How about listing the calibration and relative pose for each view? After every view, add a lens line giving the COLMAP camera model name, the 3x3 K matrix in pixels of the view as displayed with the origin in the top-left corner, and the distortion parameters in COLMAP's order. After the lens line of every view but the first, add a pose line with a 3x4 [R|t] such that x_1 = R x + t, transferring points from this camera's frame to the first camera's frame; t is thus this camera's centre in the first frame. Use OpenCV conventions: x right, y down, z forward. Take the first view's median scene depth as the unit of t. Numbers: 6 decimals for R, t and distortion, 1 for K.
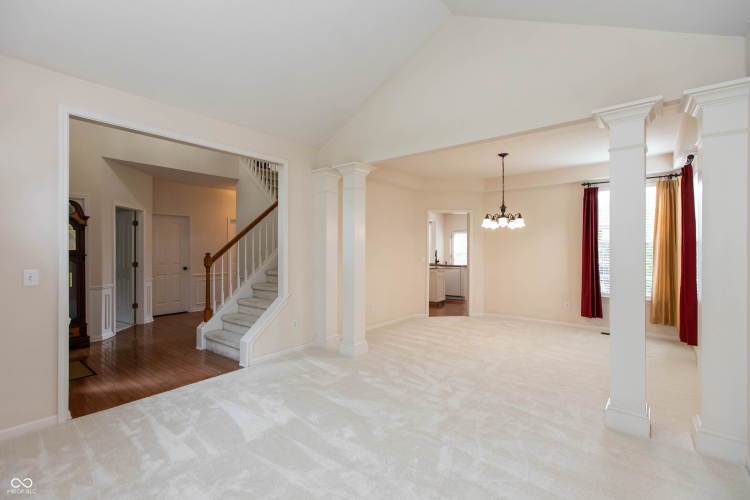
lens RADIAL K [[343.9, 0, 371.7], [0, 343.9, 250.0], [0, 0, 1]] dist [0.002867, 0.000786]
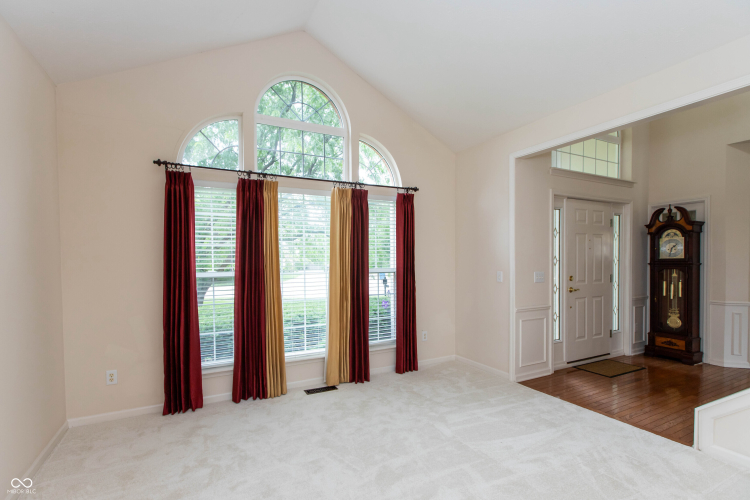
lens RADIAL K [[361.7, 0, 371.6], [0, 361.7, 255.4], [0, 0, 1]] dist [0.004975, 0.000351]
pose [[-0.396951, -0.001119, -0.917839, 0.591146], [-0.001261, 0.999999, -0.000674, -0.009892], [0.917839, 0.000890, -0.396952, 0.908807]]
